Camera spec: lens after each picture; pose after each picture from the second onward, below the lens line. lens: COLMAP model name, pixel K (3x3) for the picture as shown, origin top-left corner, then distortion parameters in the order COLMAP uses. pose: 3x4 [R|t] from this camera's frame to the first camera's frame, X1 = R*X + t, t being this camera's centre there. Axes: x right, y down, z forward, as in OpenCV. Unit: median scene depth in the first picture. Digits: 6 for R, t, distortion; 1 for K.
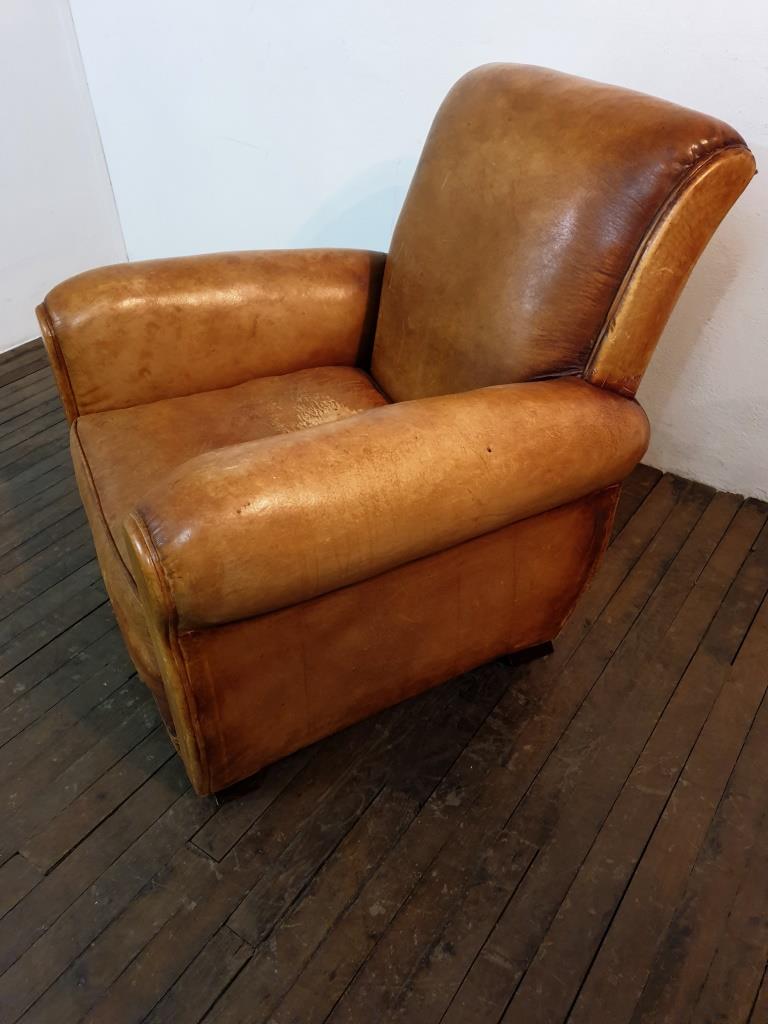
lens RADIAL K [[786.0, 0, 395.5], [0, 786.0, 505.5], [0, 0, 1]] dist [0.036112, -0.008444]
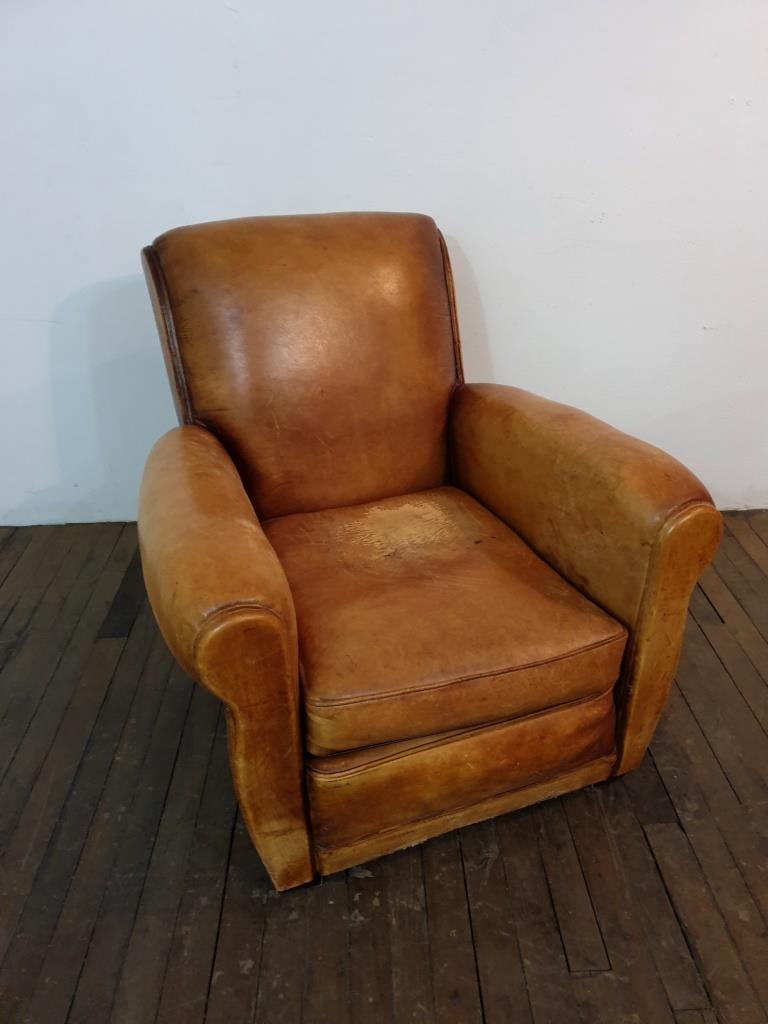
lens RADIAL K [[776.0, 0, 394.4], [0, 776.0, 523.0], [0, 0, 1]] dist [0.038329, 0.008211]
pose [[0.789465, -0.294444, 0.538562, -0.756637], [0.360204, 0.932698, -0.018088, -0.144961], [-0.496989, 0.208272, 0.842392, 0.168890]]
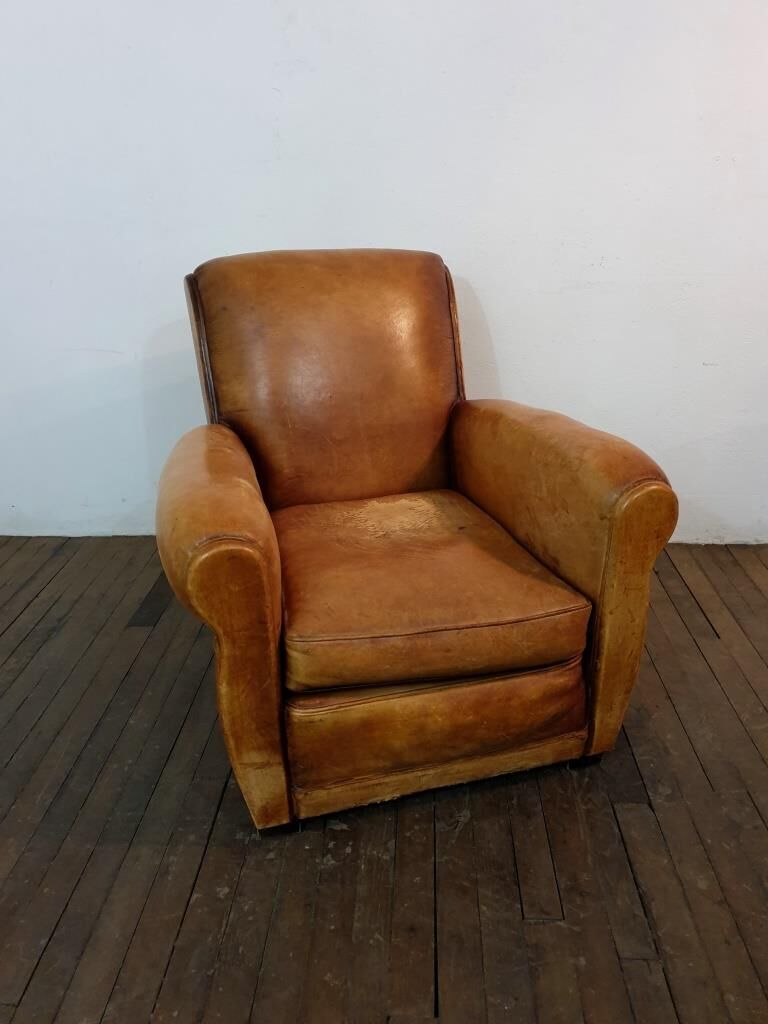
lens RADIAL K [[775.8, 0, 384.0], [0, 775.8, 512.0], [0, 0, 1]] dist [0.043523, -0.002180]
pose [[0.844040, -0.204464, 0.495773, -0.772507], [0.320432, 0.933574, -0.160507, 0.037646], [-0.430023, 0.294336, 0.853491, 0.058028]]
